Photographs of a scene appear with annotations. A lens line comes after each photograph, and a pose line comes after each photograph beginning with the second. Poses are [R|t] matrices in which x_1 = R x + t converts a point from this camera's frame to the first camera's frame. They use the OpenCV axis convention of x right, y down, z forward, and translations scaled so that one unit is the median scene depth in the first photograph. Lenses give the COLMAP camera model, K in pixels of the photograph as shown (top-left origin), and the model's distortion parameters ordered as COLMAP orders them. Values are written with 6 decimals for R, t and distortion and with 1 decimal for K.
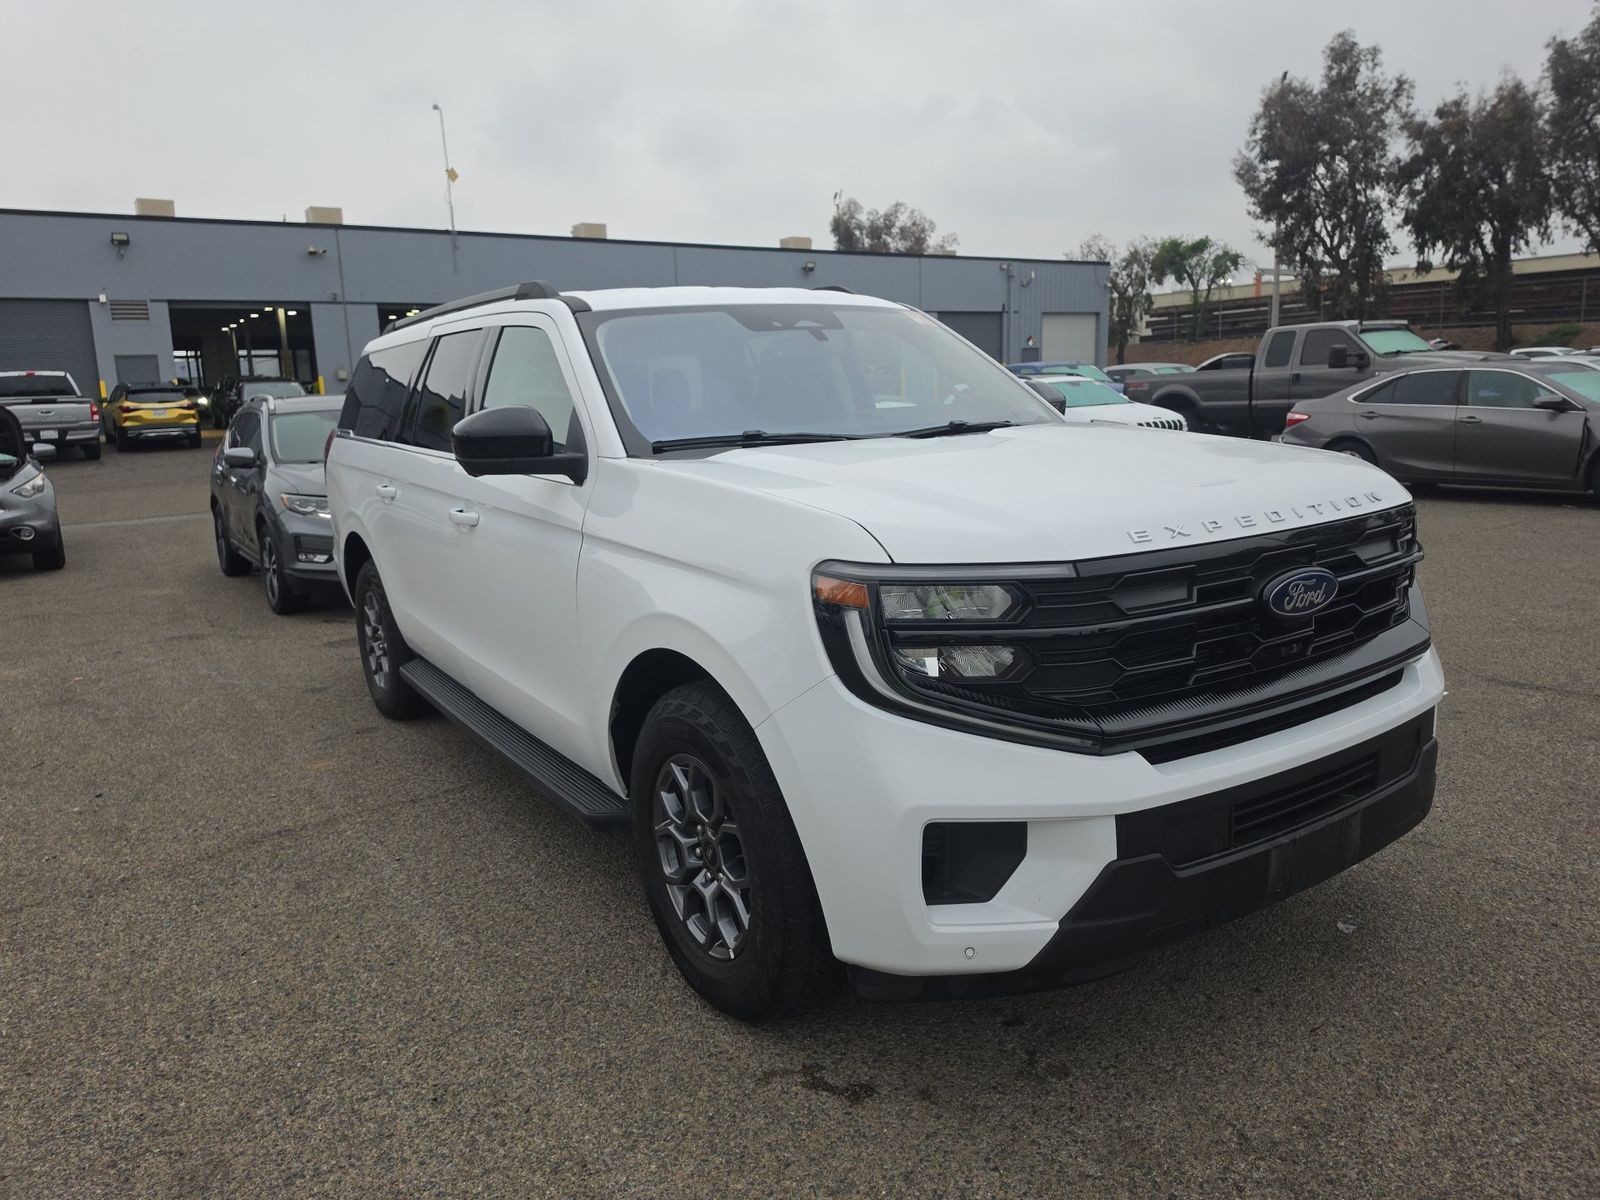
lens RADIAL K [[1072.3, 0, 807.2], [0, 1072.3, 594.2], [0, 0, 1]] dist [0.051716, -0.068285]
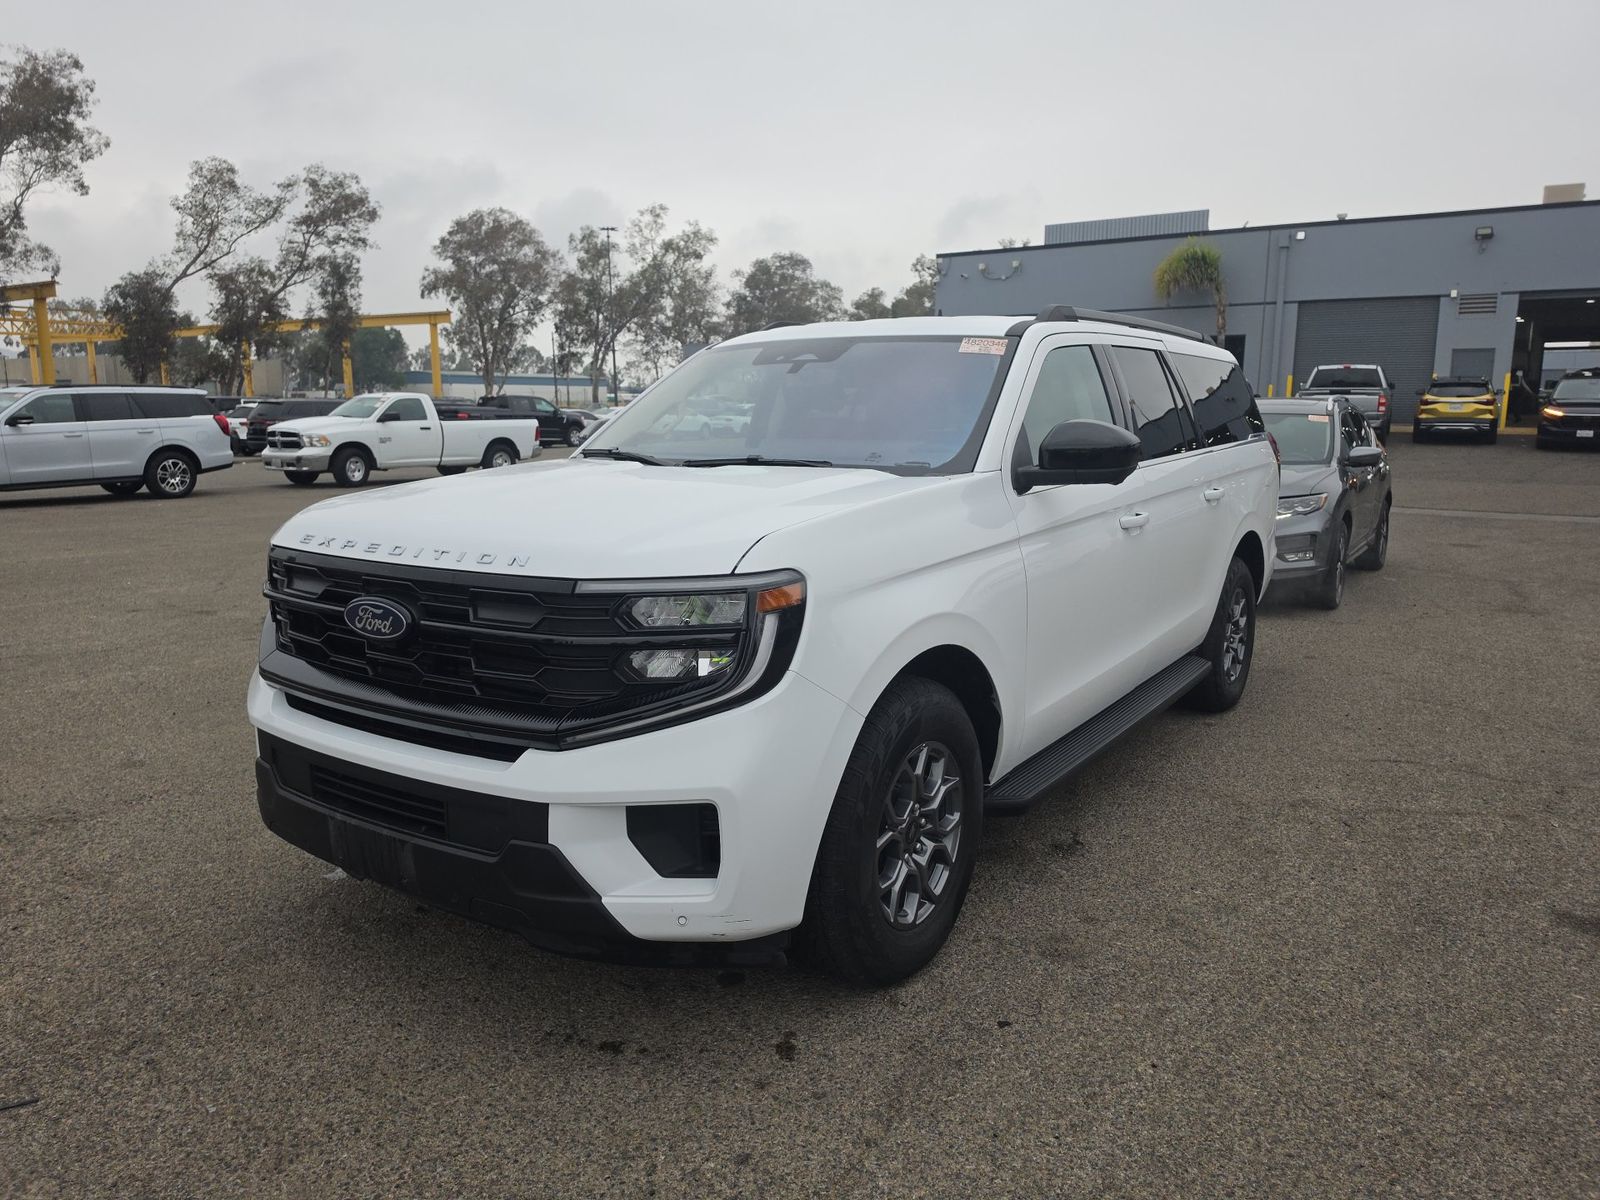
lens RADIAL K [[1072.3, 0, 807.2], [0, 1072.3, 594.2], [0, 0, 1]] dist [0.051716, -0.068285]
pose [[0.392621, 0.195320, -0.898720, 1.038074], [-0.187225, 0.973700, 0.129823, -0.162529], [0.900442, 0.117292, 0.418865, 0.586064]]
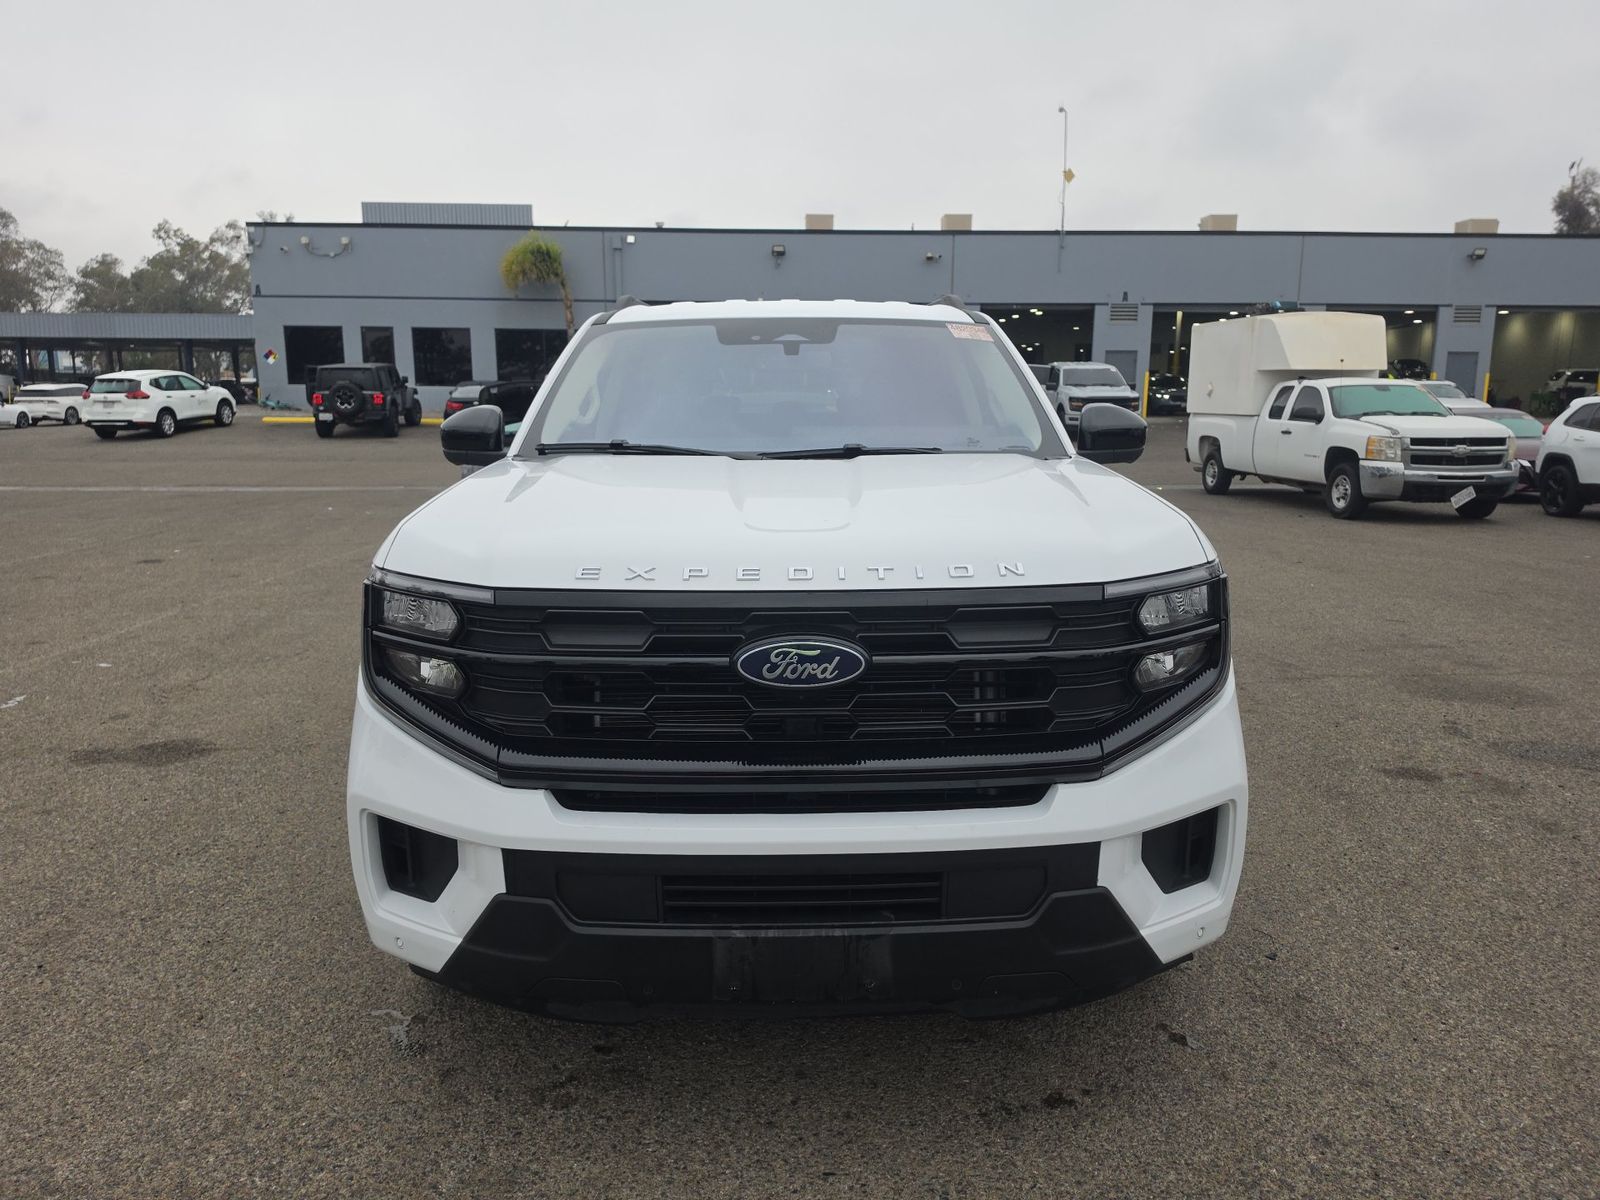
lens RADIAL K [[1076.3, 0, 800.0], [0, 1076.3, 600.0], [0, 0, 1]] dist [0.051697, -0.055346]
pose [[0.845020, 0.137118, -0.516856, 0.566660], [-0.133974, 0.990025, 0.043609, -0.056512], [0.517680, 0.032395, 0.854961, 0.160624]]
